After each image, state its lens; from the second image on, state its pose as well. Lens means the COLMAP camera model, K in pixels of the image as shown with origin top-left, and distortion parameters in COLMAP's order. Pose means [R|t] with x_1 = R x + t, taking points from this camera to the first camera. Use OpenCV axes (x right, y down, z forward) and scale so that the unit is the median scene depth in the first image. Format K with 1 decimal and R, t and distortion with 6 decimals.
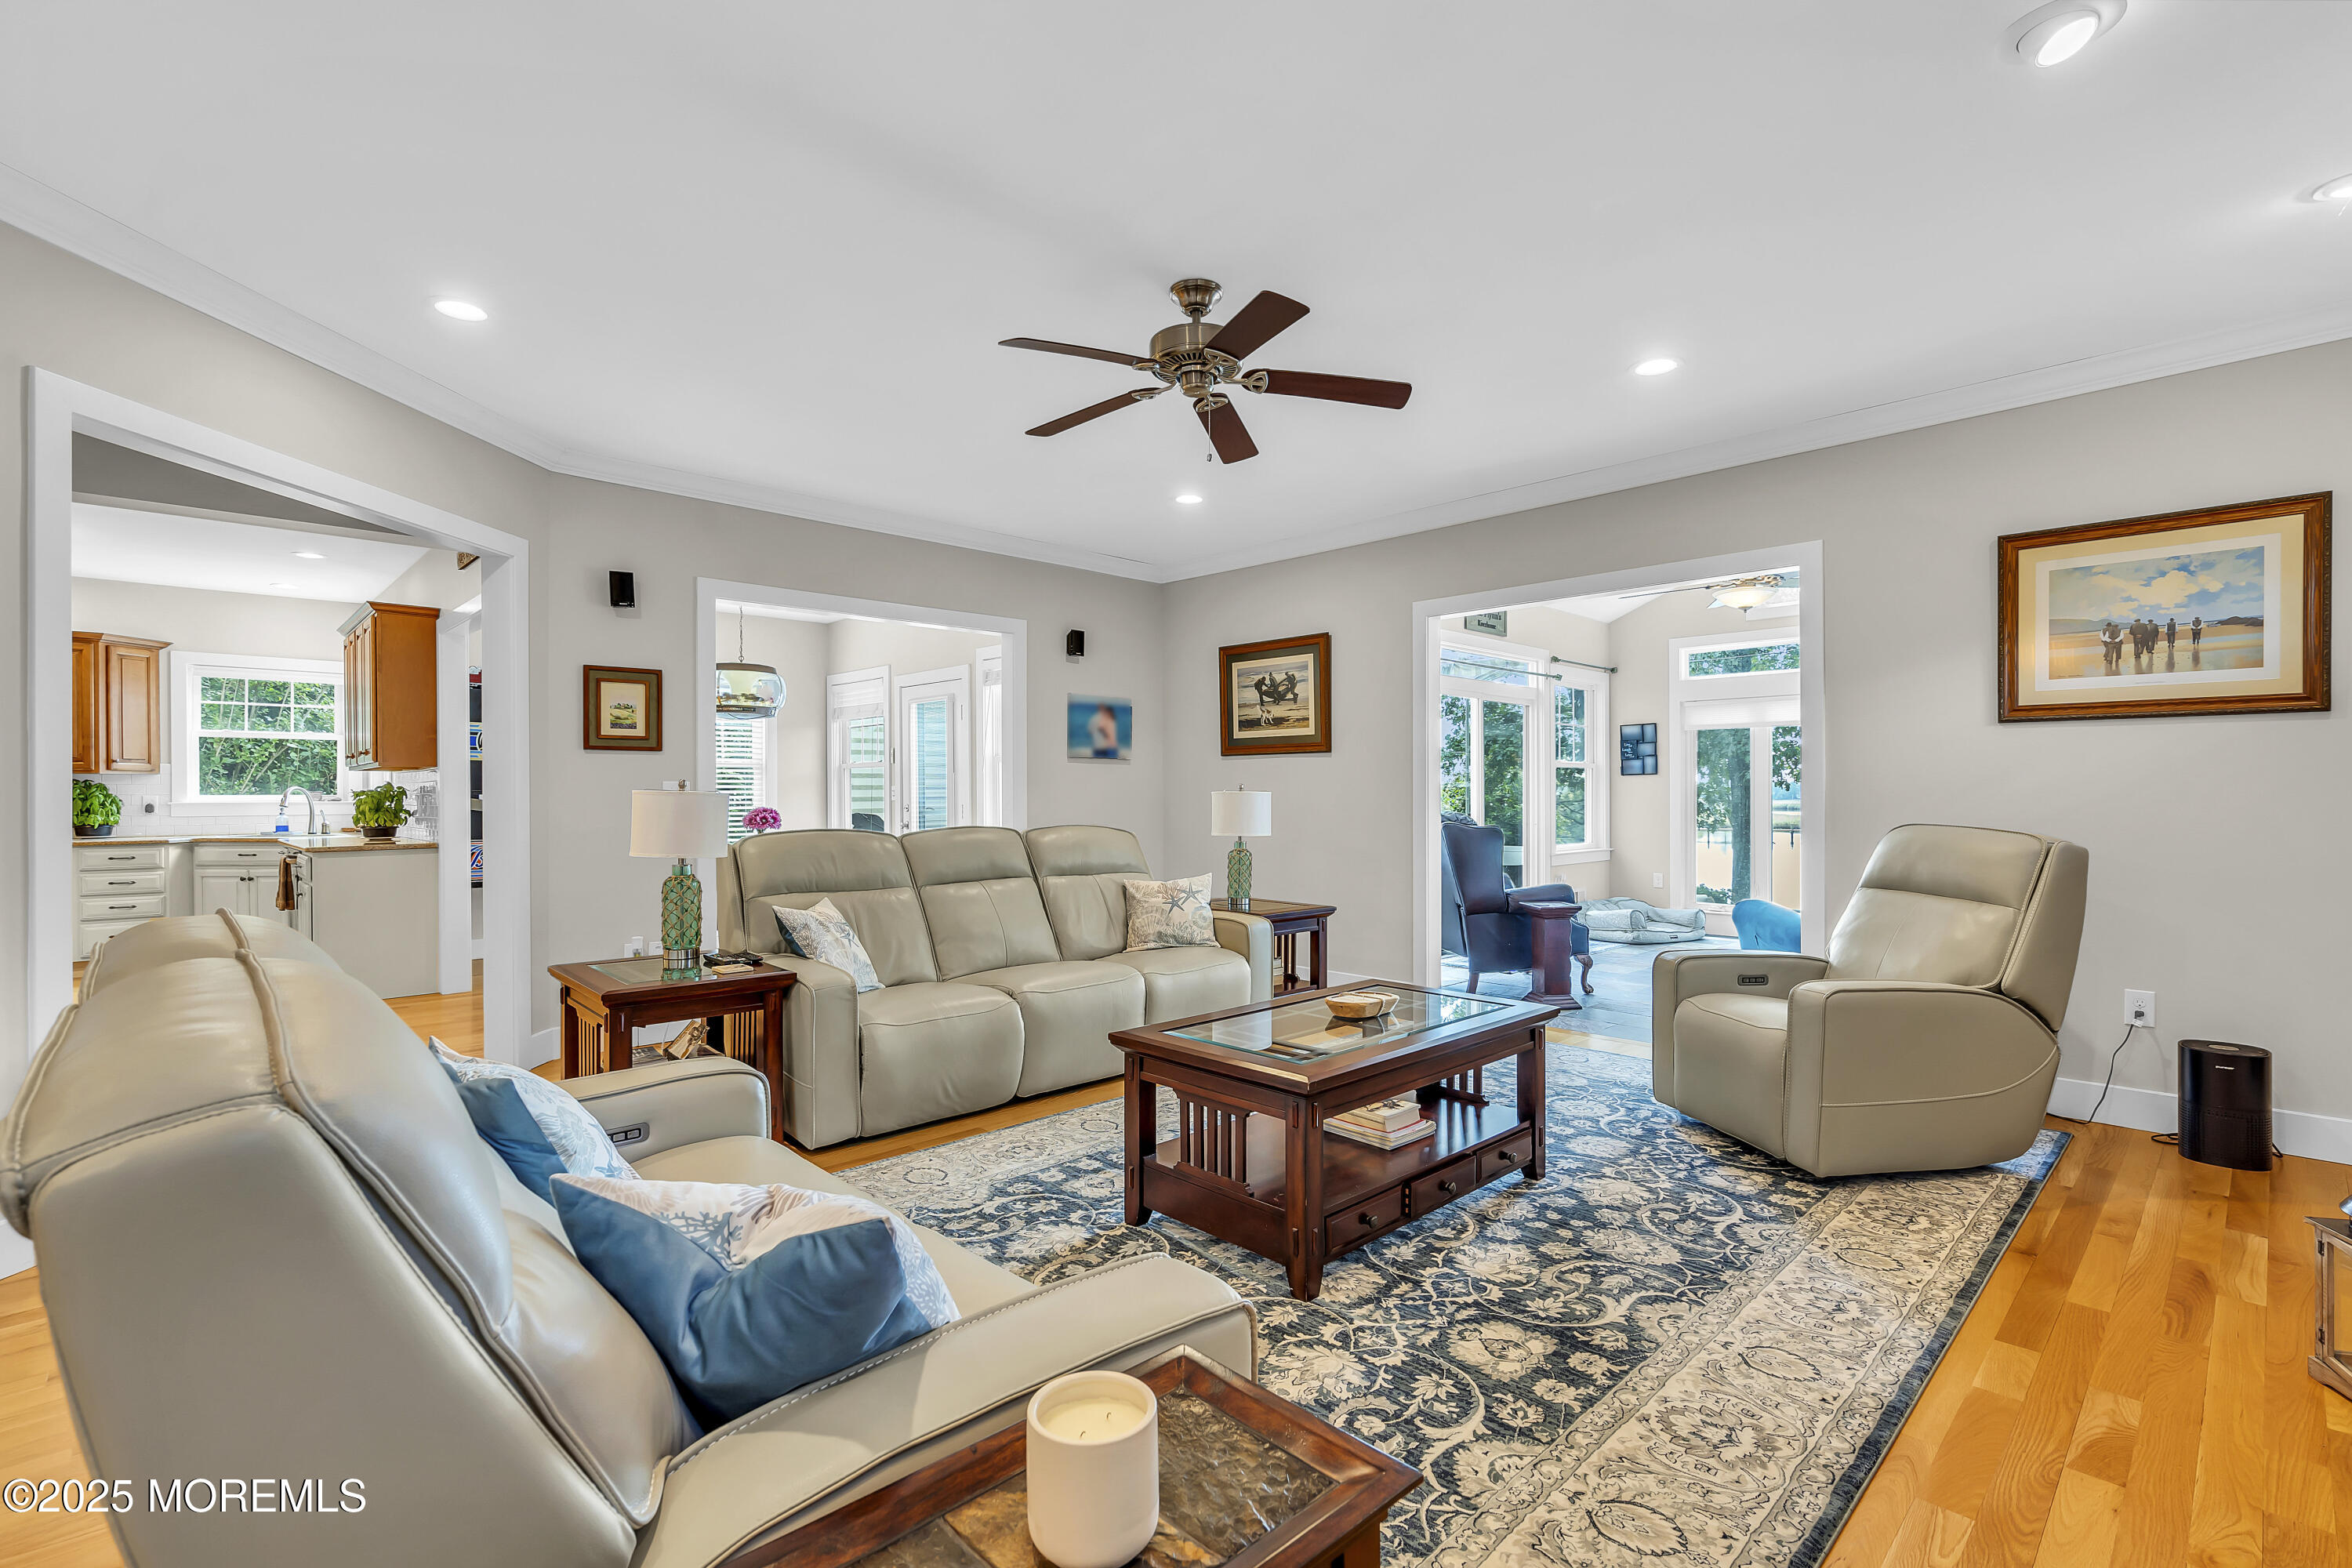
lens RADIAL K [[1070.1, 0, 1188.9], [0, 1070.1, 790.6], [0, 0, 1]] dist [-0.000689, 0.002187]
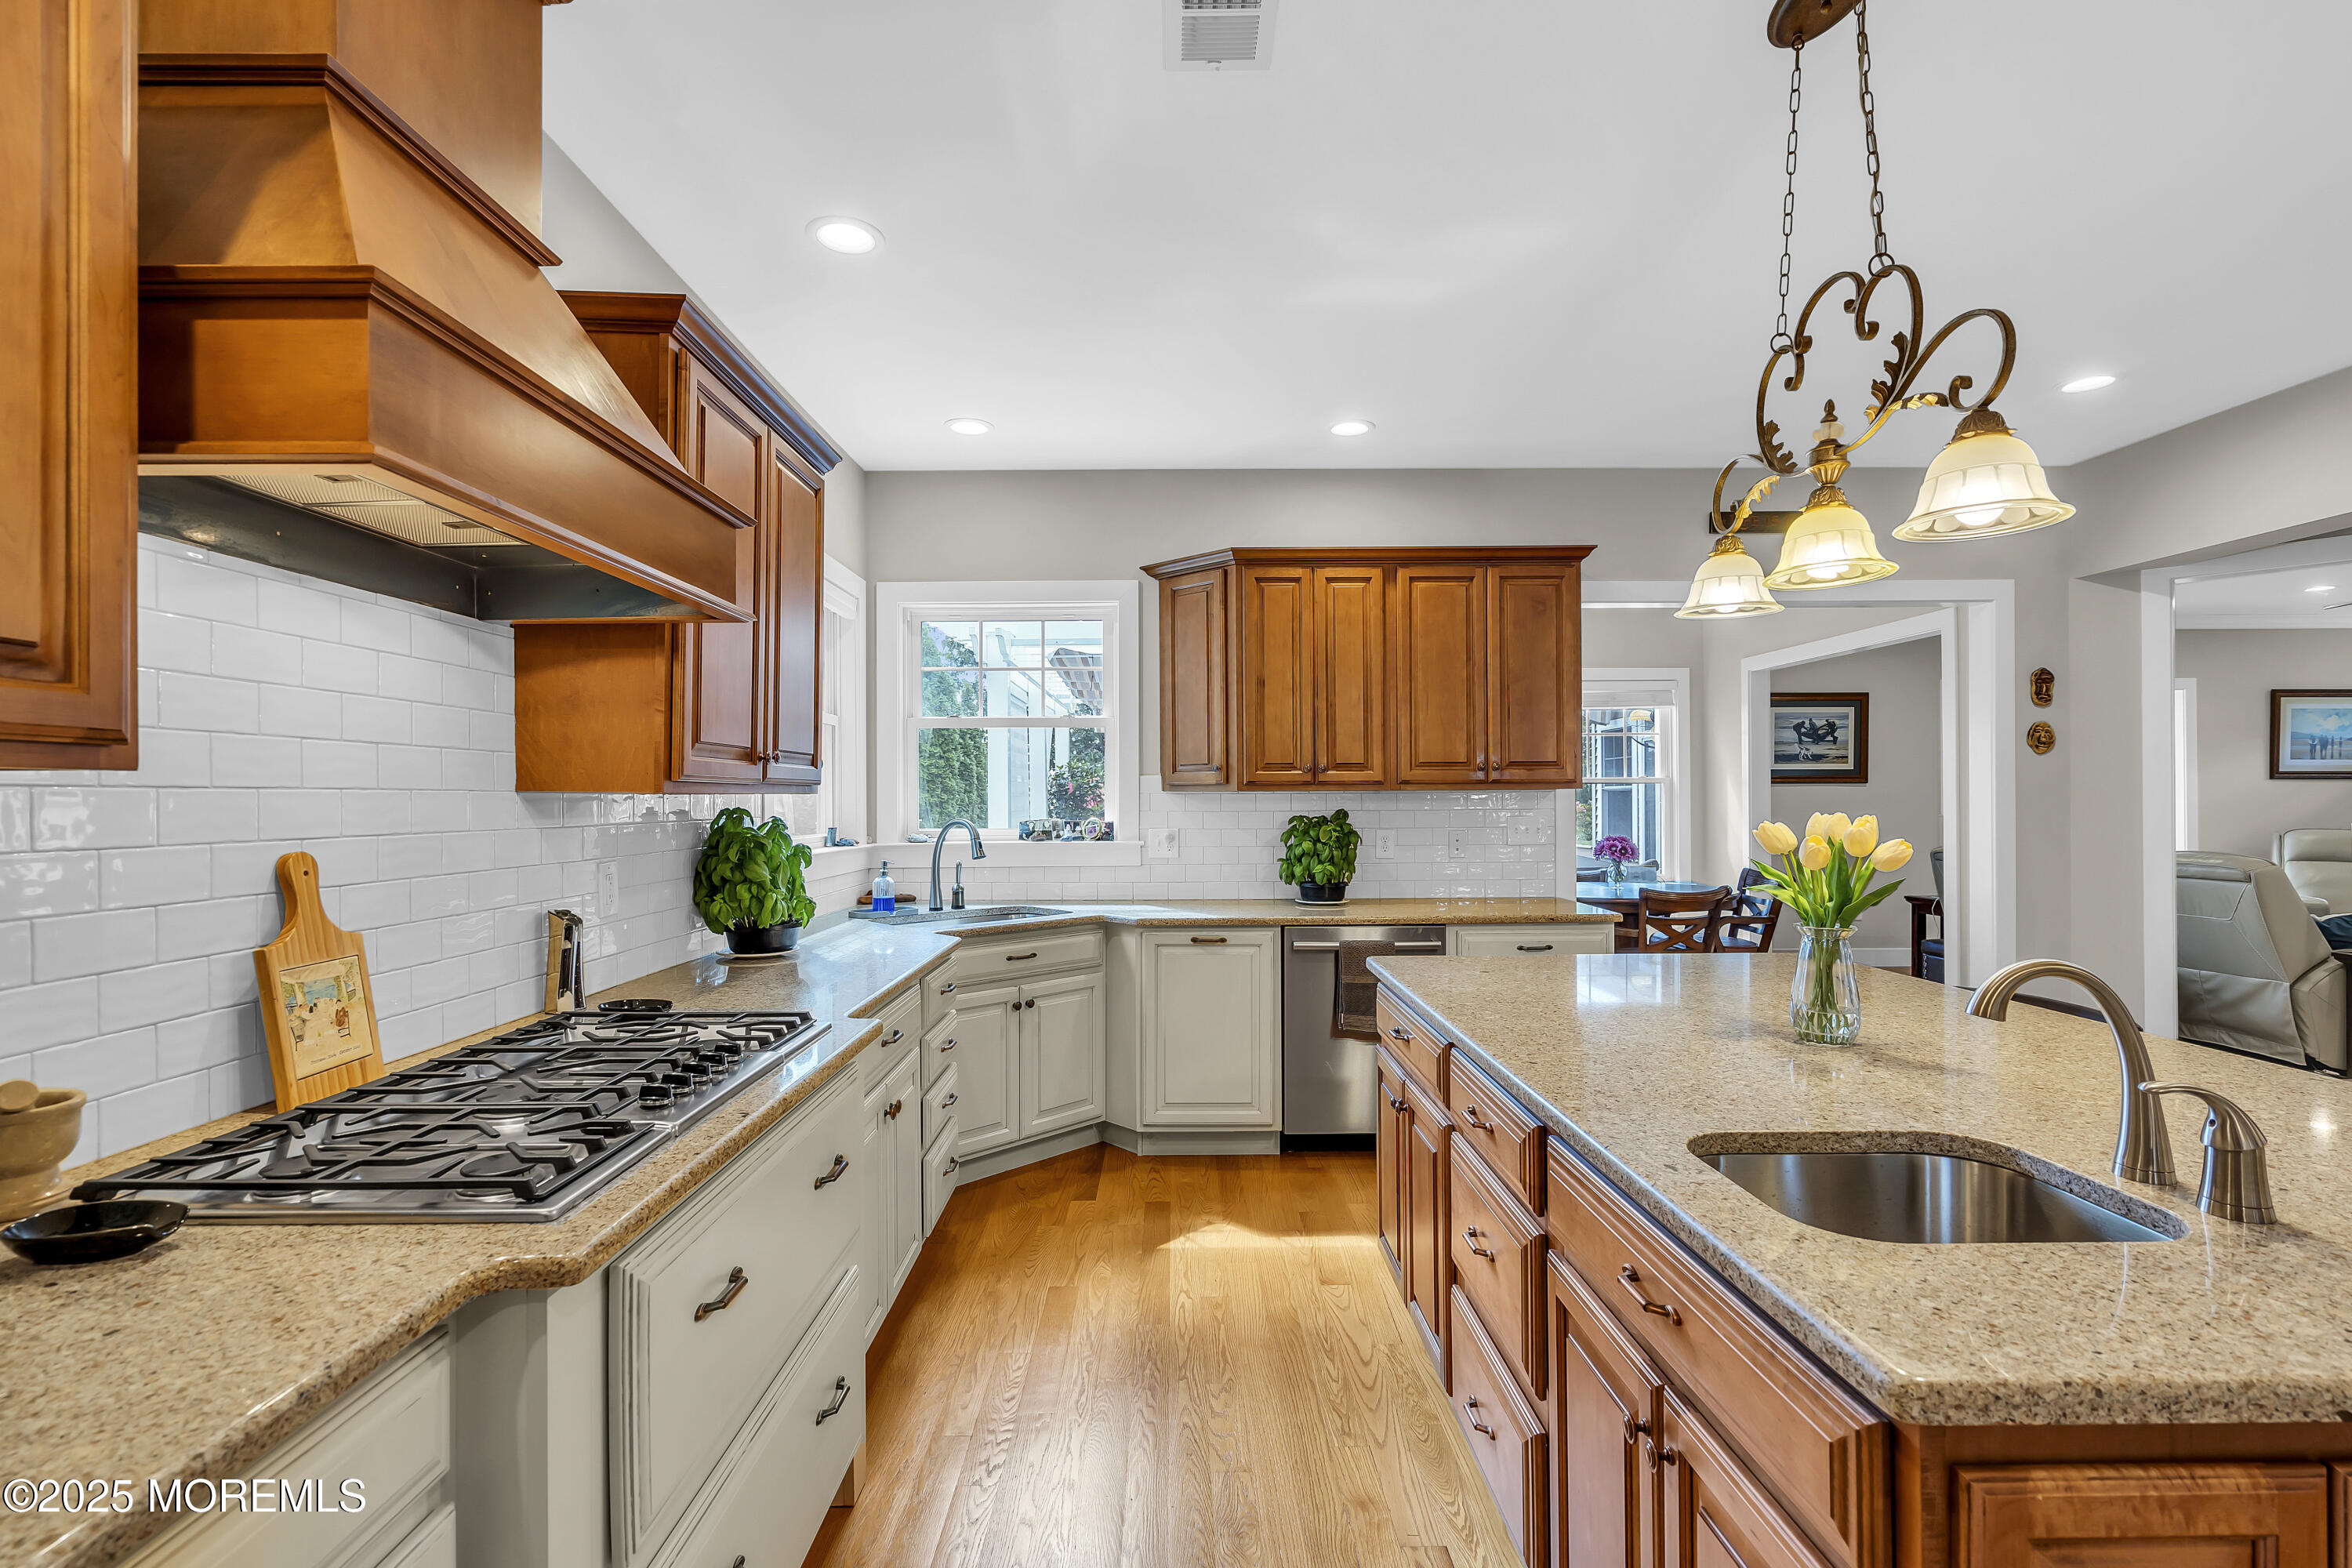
lens RADIAL K [[1070.1, 0, 1189.0], [0, 1070.1, 794.9], [0, 0, 1]] dist [-0.000689, 0.002187]
pose [[0.687485, 0.003229, 0.726192, -1.373187], [0.001245, 0.999983, -0.005625, -0.015050], [-0.726198, 0.004771, 0.687469, 0.689523]]
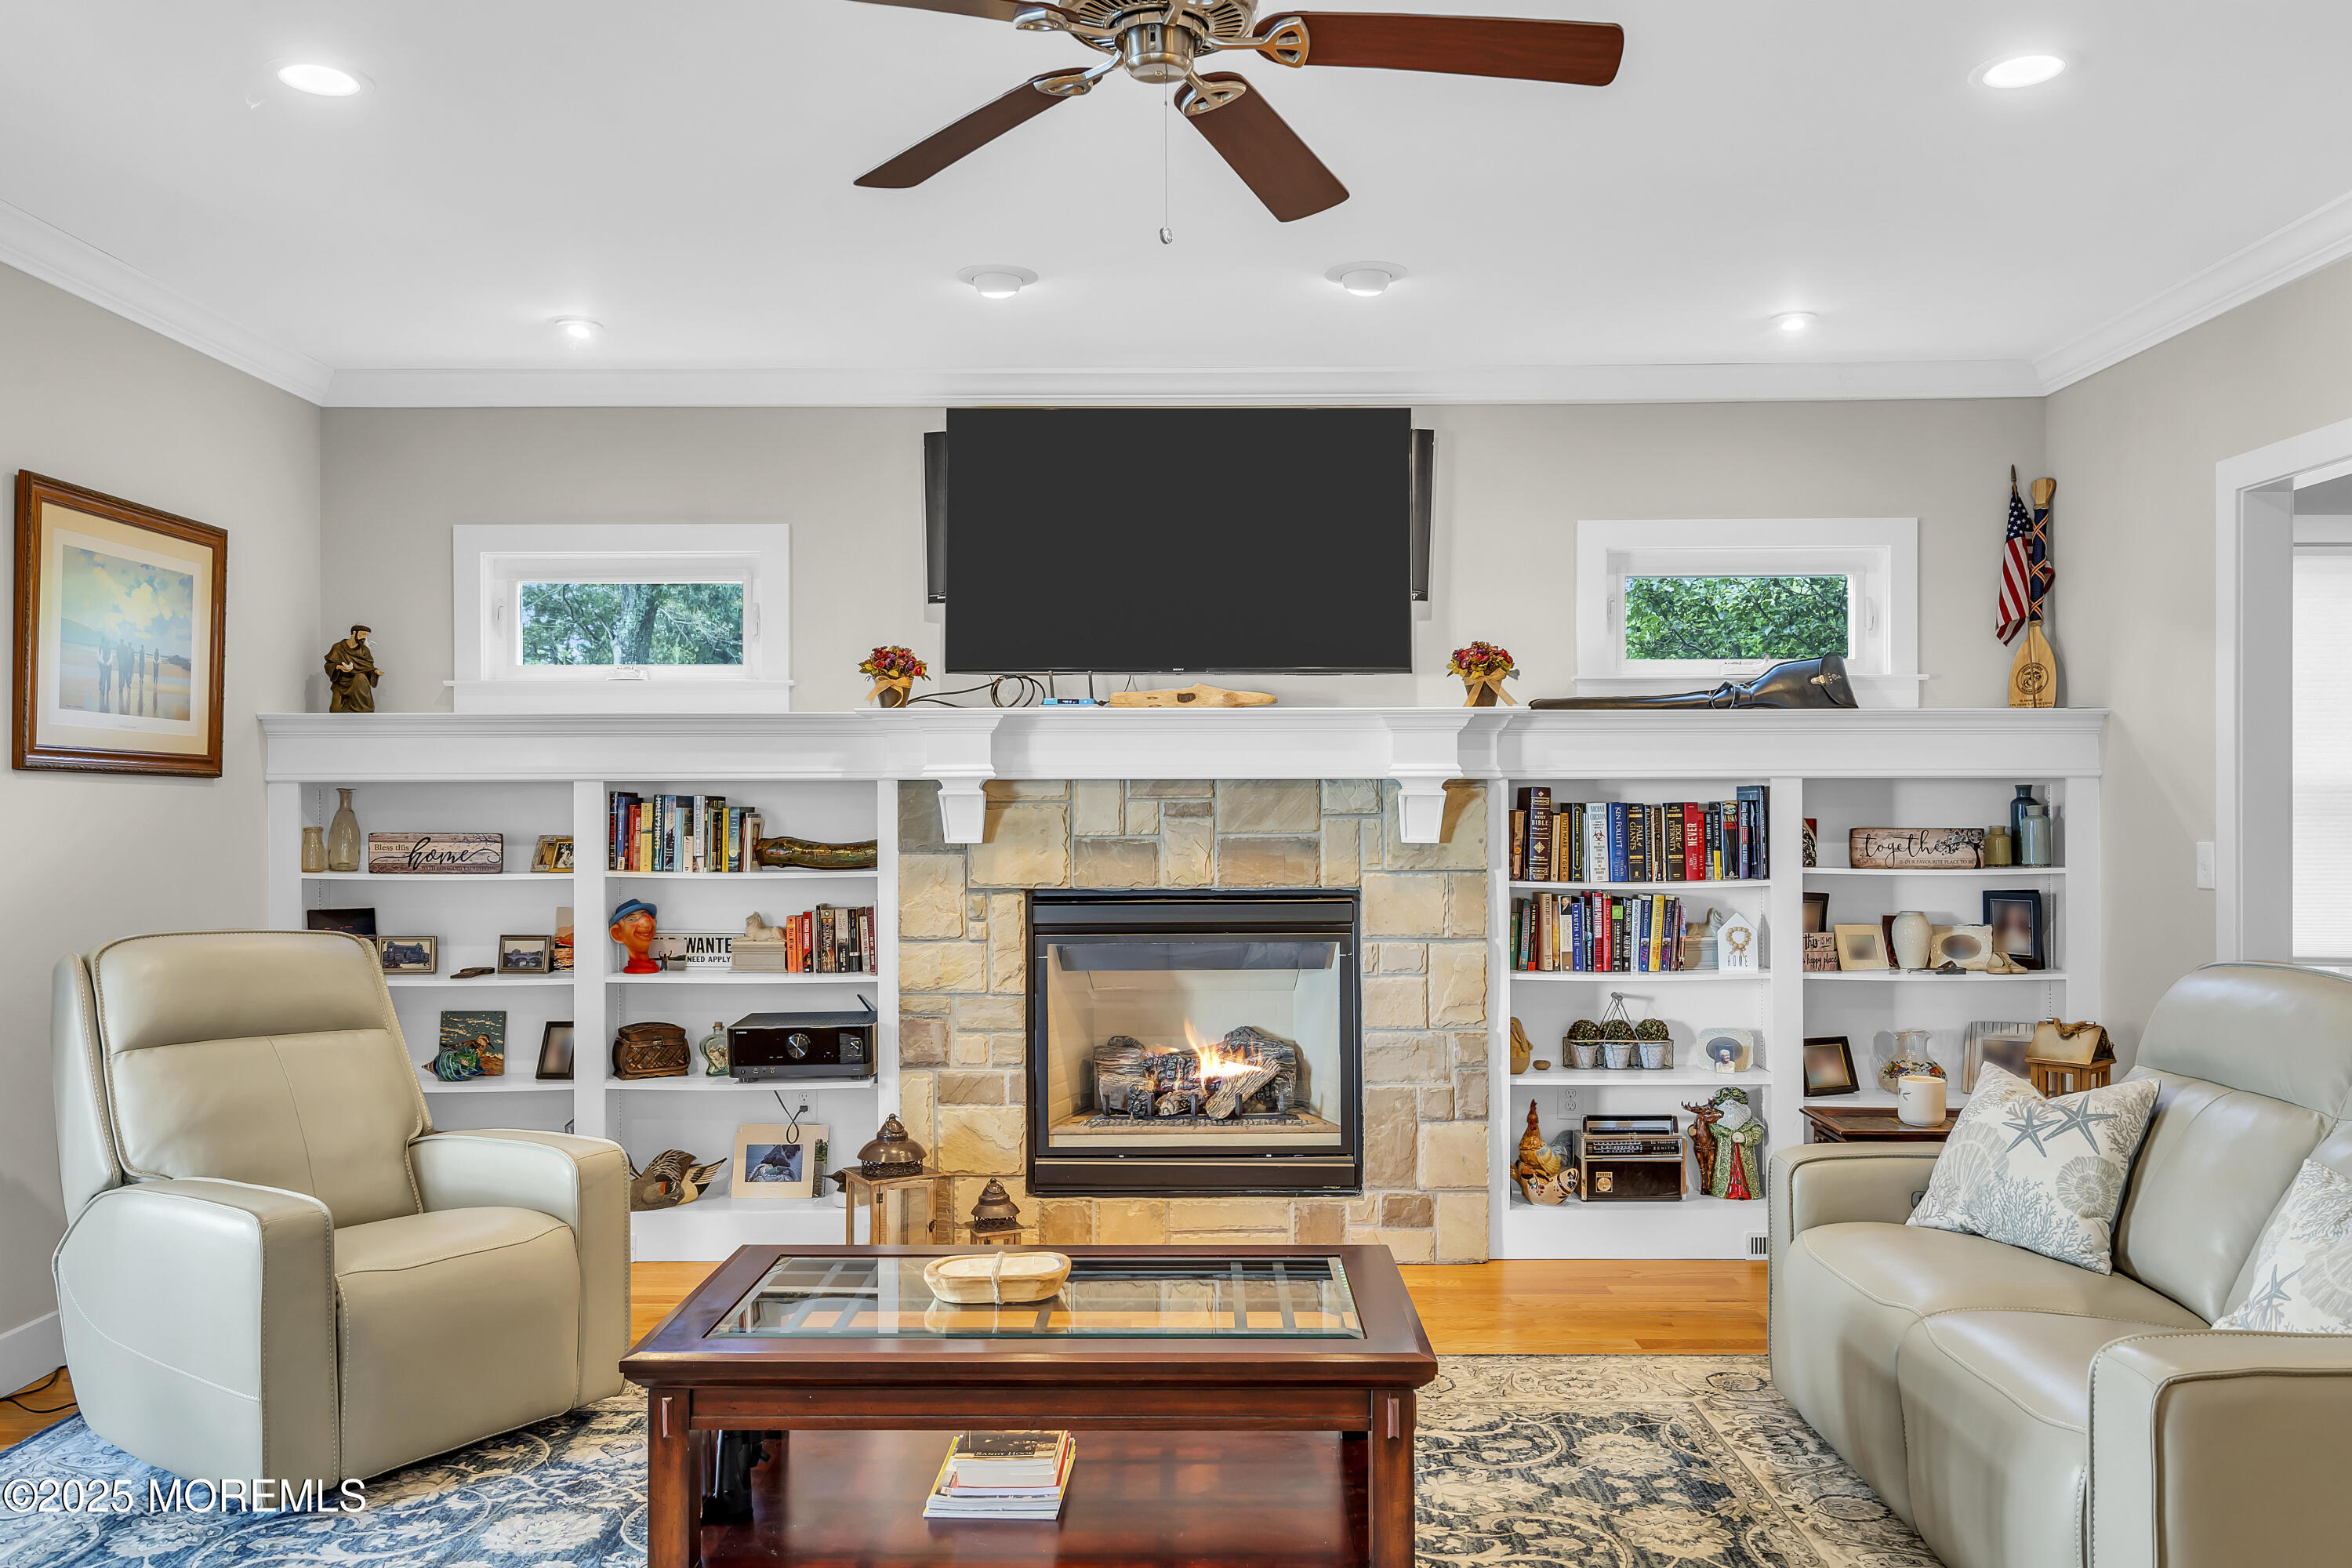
lens RADIAL K [[1763.4, 0, 1177.5], [0, 1763.4, 823.2], [0, 0, 1]] dist [0.000534, 0.004703]
pose [[-0.708998, 0.000715, 0.705210, -0.276539], [0.001729, 0.999998, 0.000724, -0.019986], [-0.705208, 0.001733, -0.708998, 0.788098]]
